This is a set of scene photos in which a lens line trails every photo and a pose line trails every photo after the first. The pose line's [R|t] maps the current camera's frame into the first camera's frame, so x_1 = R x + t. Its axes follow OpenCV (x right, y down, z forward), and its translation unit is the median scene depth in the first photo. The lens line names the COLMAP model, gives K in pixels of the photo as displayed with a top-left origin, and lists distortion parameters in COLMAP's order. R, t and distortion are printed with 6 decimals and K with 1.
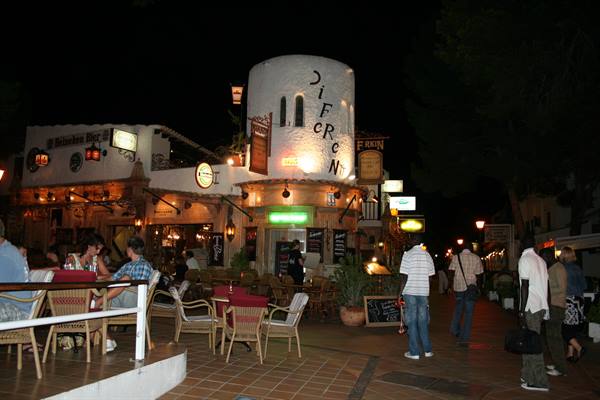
lens RADIAL K [[538.9, 0, 300.0], [0, 538.9, 200.0], [0, 0, 1]] dist [-0.092944, 0.002812]
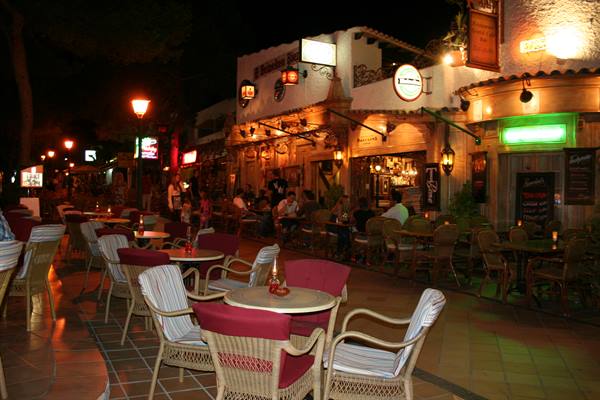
lens RADIAL K [[538.9, 0, 300.0], [0, 538.9, 200.0], [0, 0, 1]] dist [-0.092944, 0.002812]
pose [[0.850867, -0.010620, -0.525273, 0.066141], [0.070666, 0.993024, 0.094392, 0.029615], [0.520606, -0.117434, 0.845682, 0.306815]]
